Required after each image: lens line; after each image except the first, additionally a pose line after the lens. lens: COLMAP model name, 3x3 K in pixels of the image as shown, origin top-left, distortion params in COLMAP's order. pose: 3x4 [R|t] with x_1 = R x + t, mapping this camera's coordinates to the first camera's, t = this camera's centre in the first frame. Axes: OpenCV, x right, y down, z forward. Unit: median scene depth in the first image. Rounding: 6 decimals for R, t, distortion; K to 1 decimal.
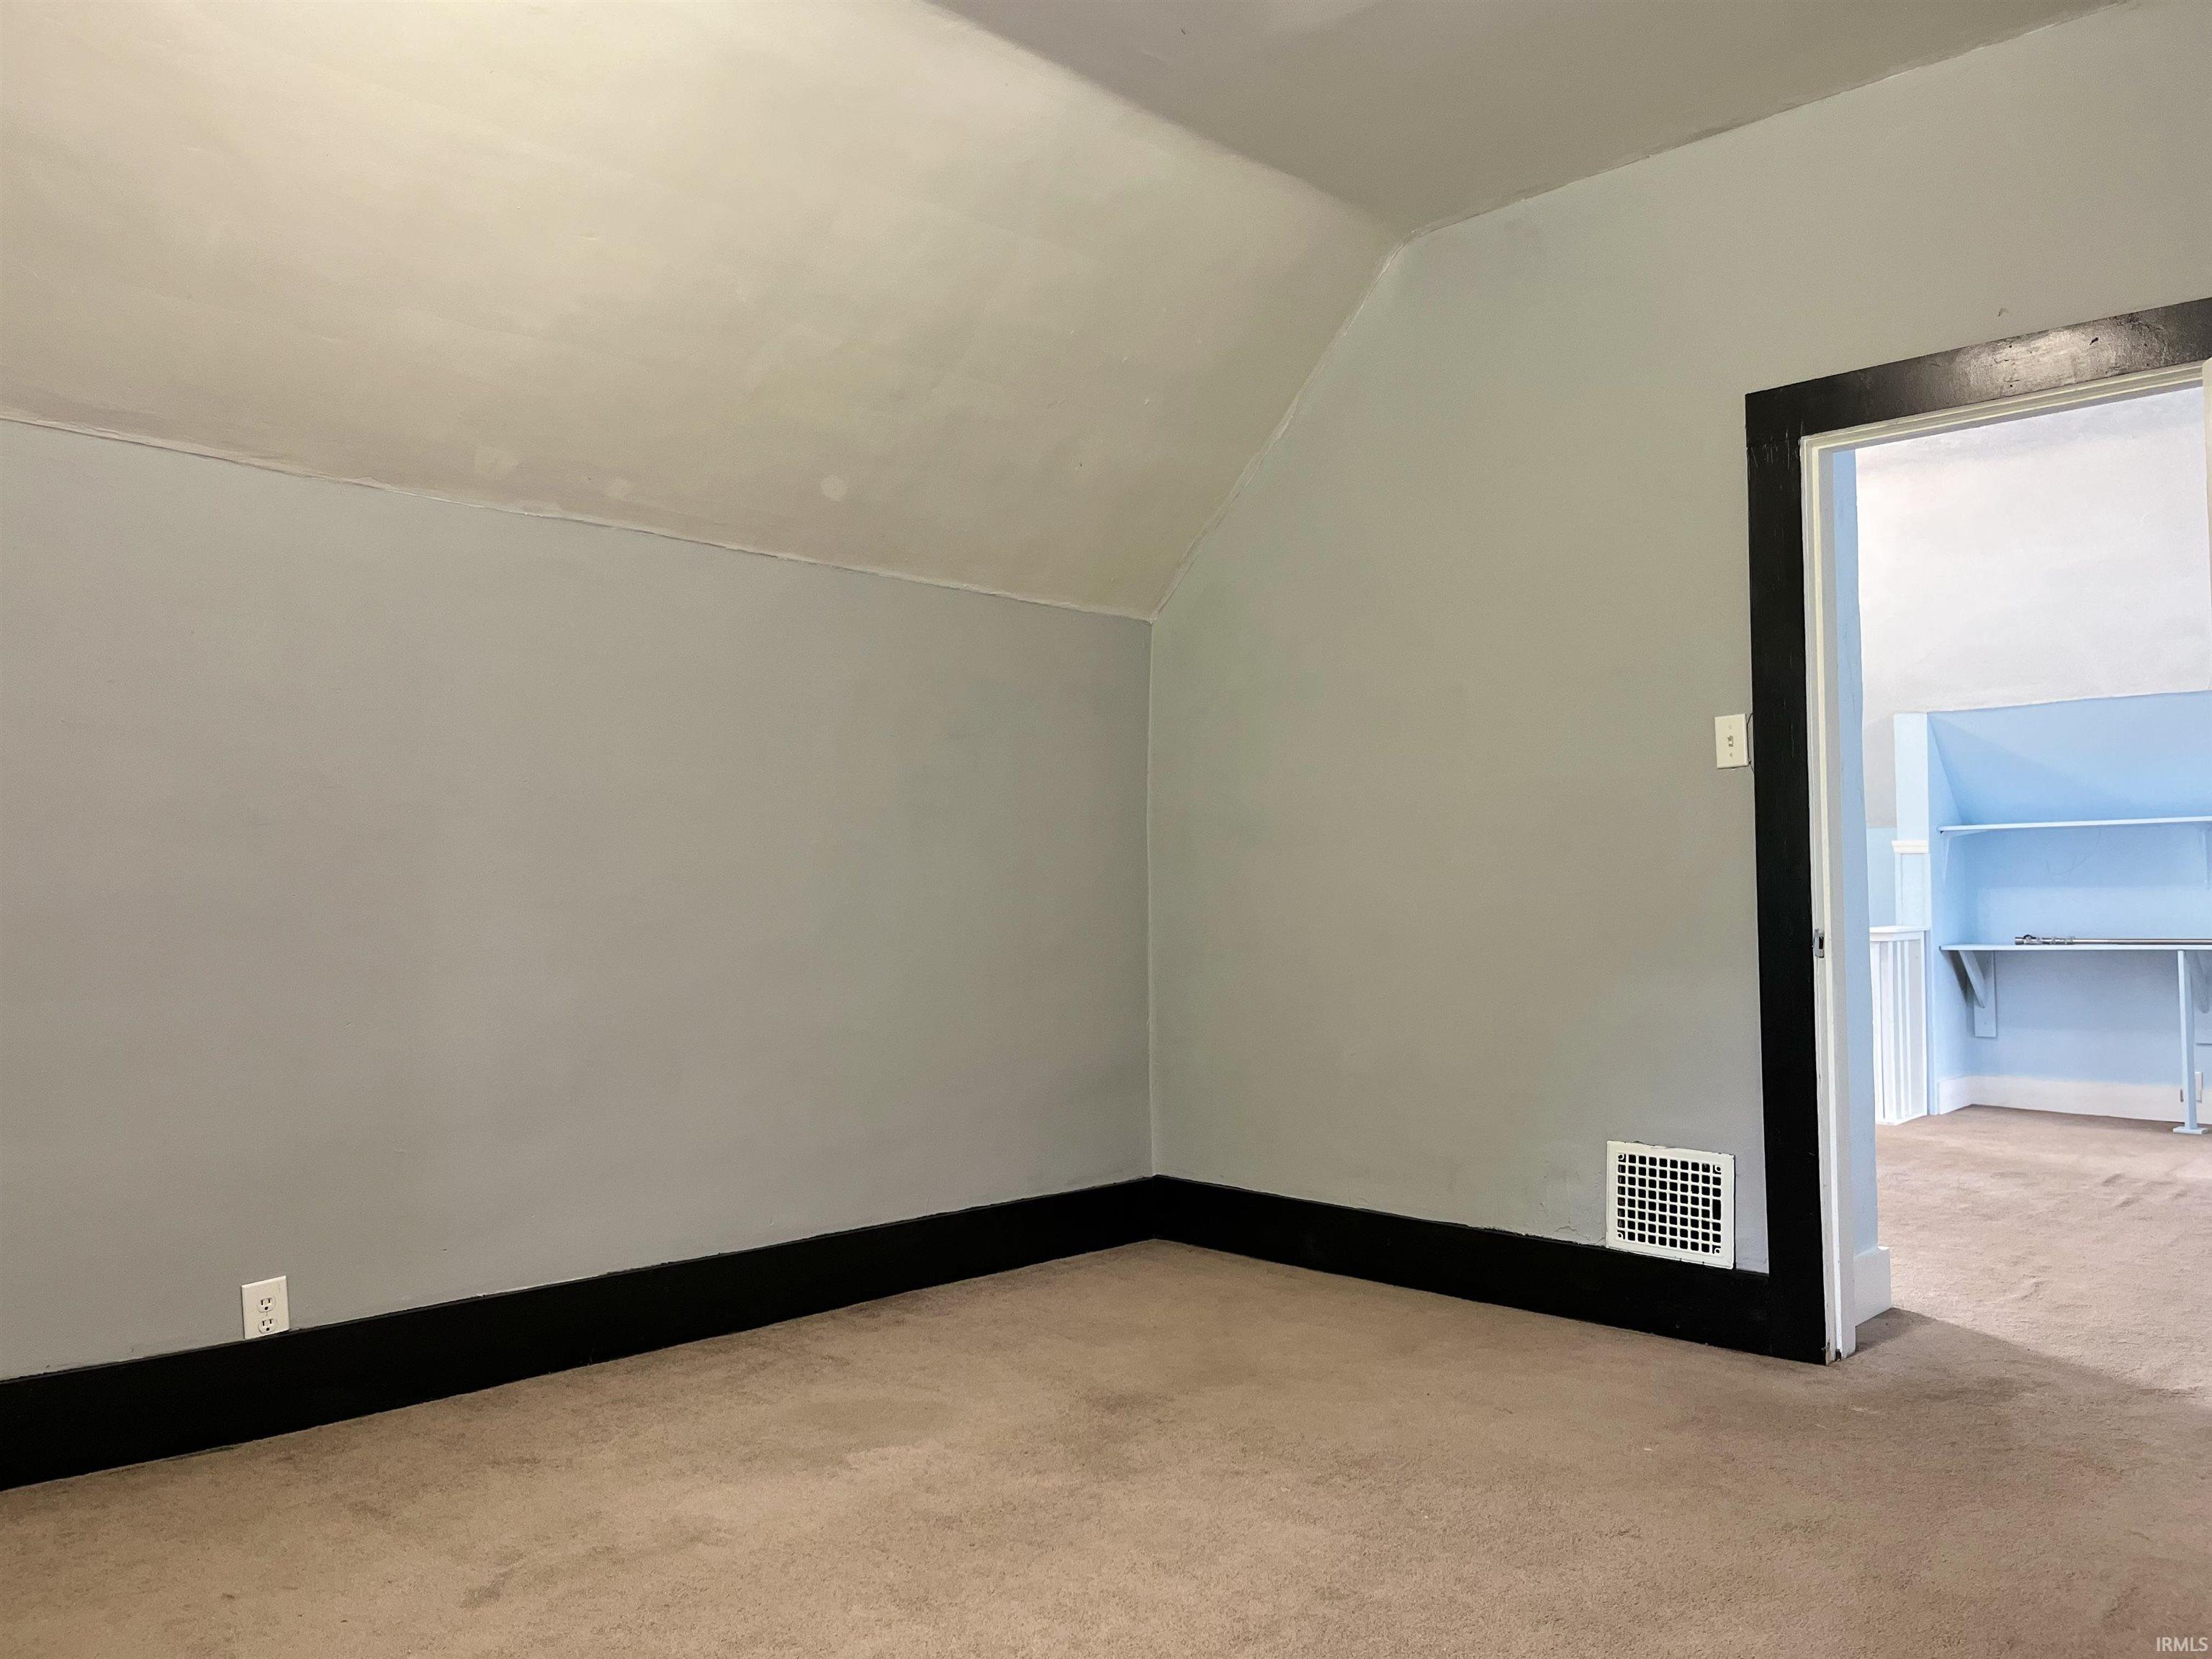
lens RADIAL K [[1675.6, 0, 1095.9], [0, 1675.6, 843.9], [0, 0, 1]] dist [0.064082, -0.092491]
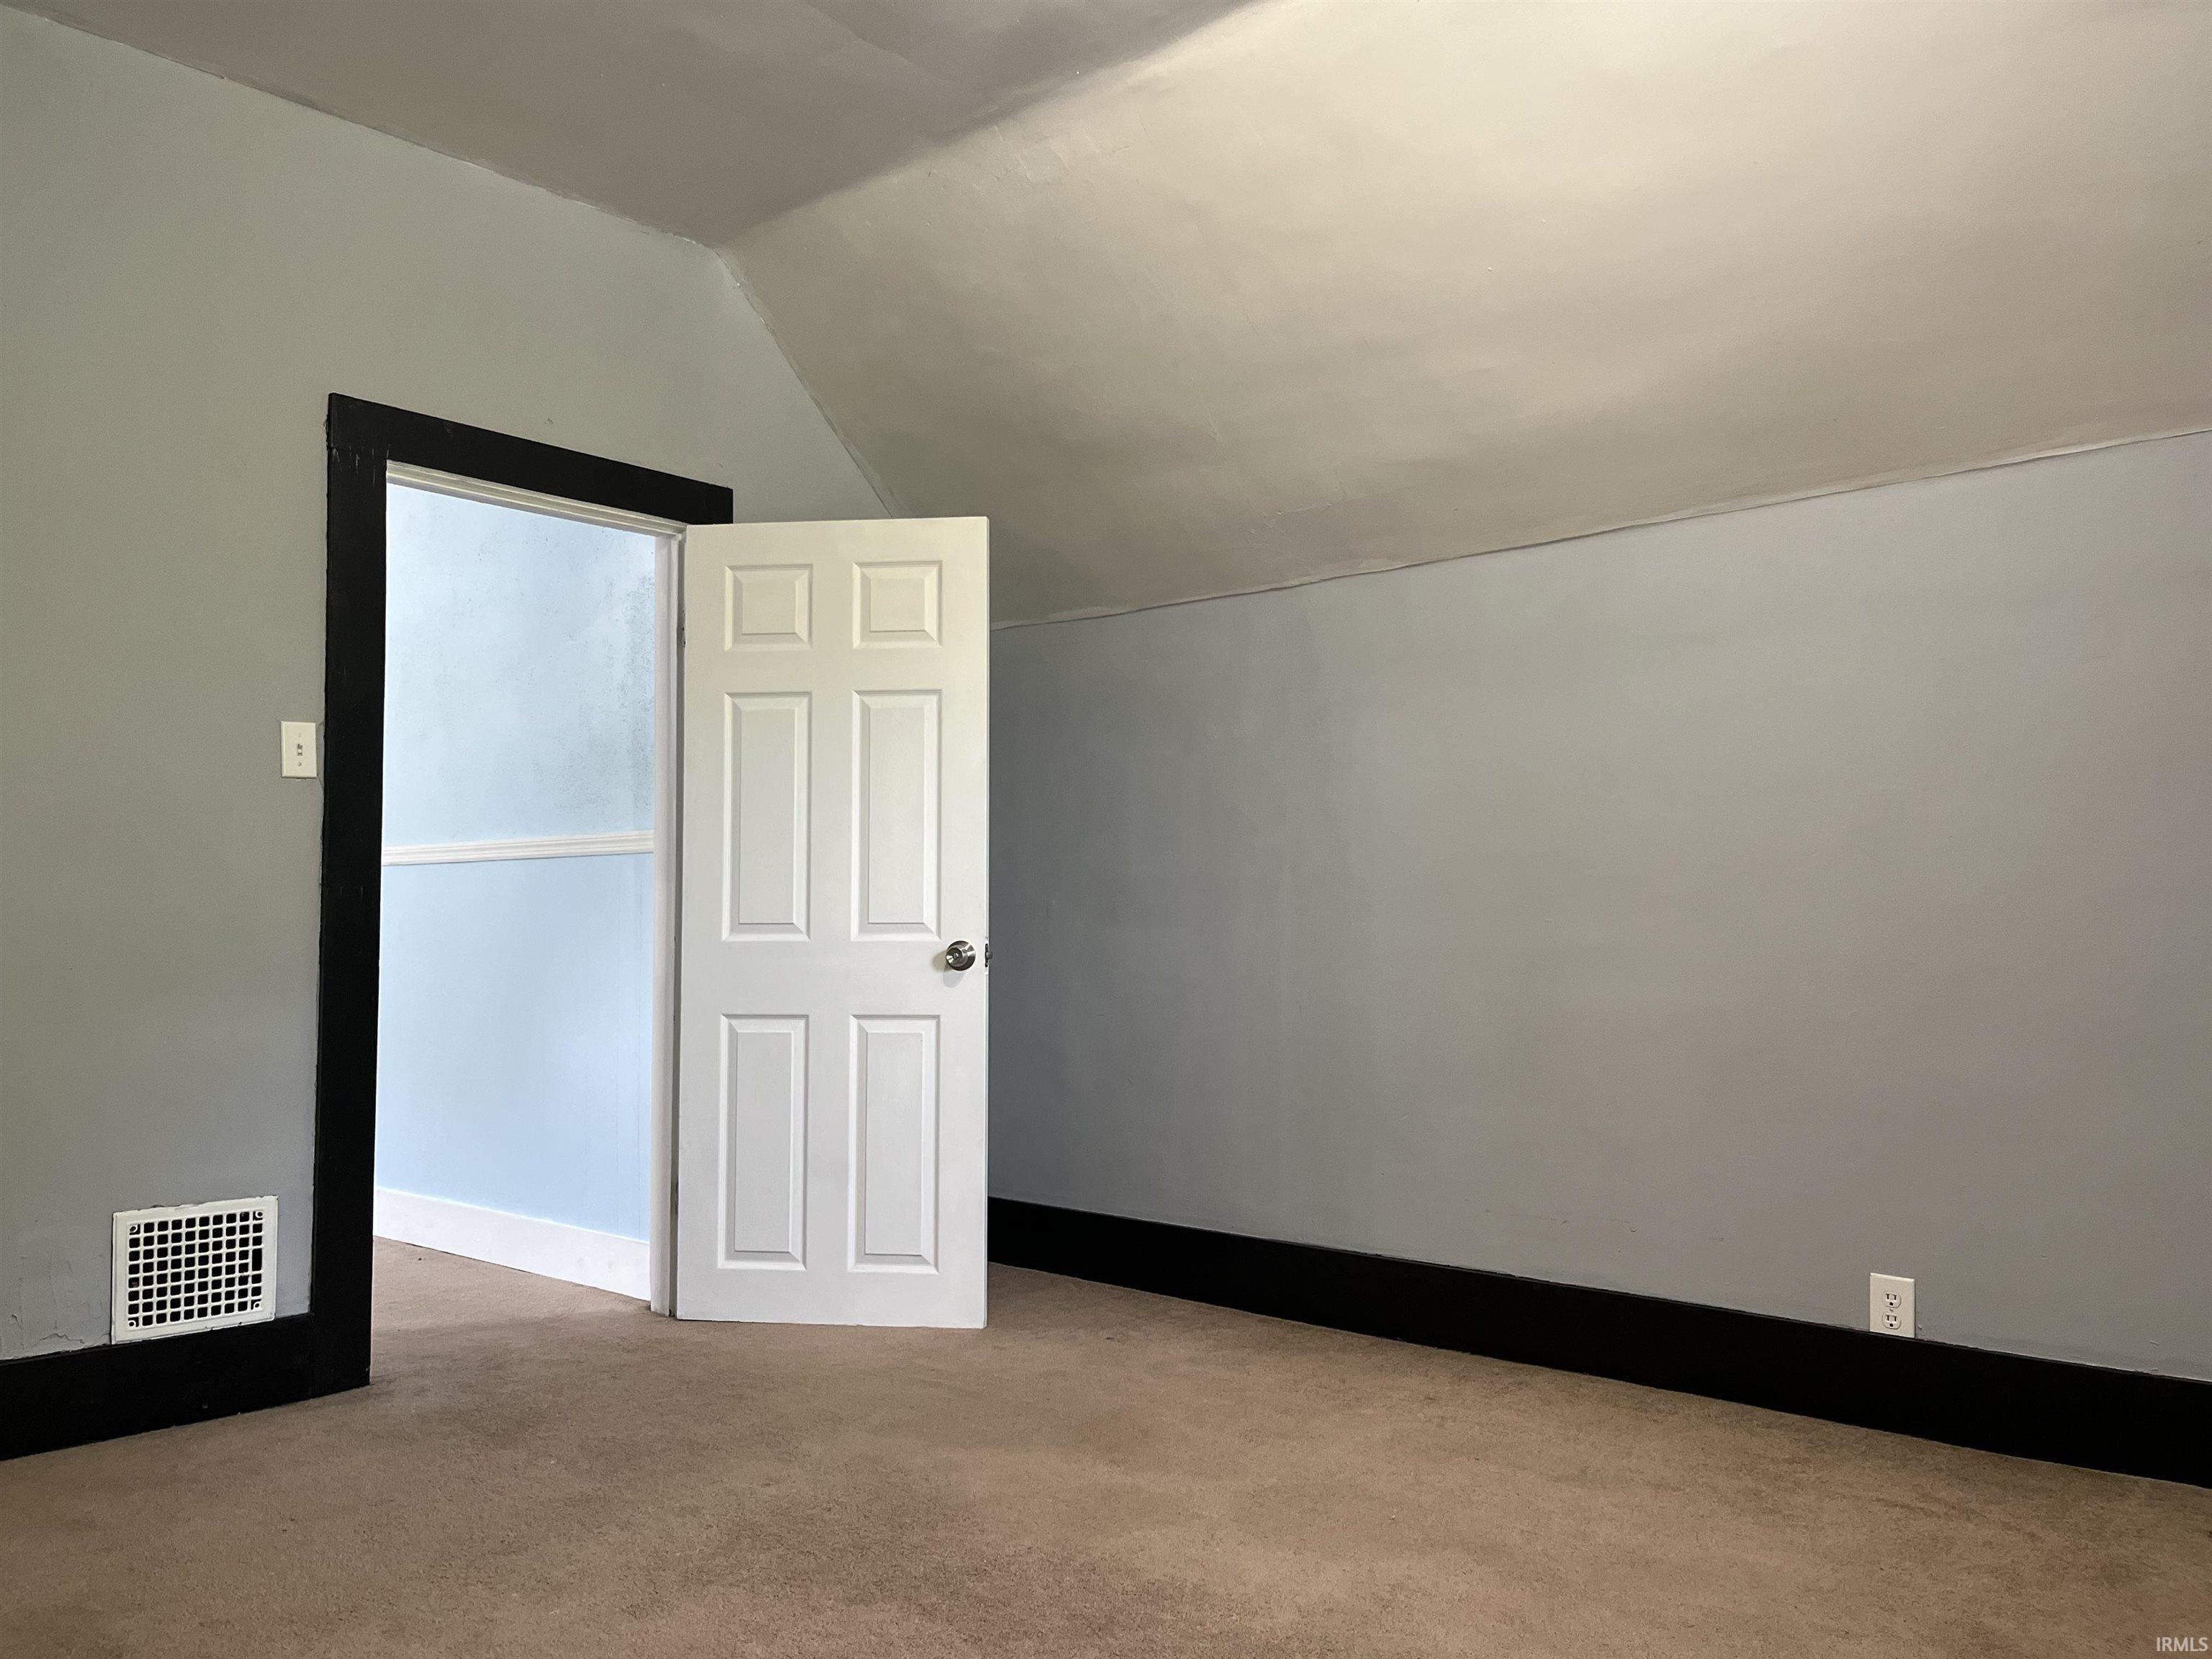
lens RADIAL K [[1675.6, 0, 1108.1], [0, 1675.6, 829.7], [0, 0, 1]] dist [0.064082, -0.092491]
pose [[-0.047096, 0.061389, 0.997002, -0.576597], [-0.032847, 0.997475, -0.062969, 0.027659], [-0.998350, -0.035714, -0.044961, 0.590119]]
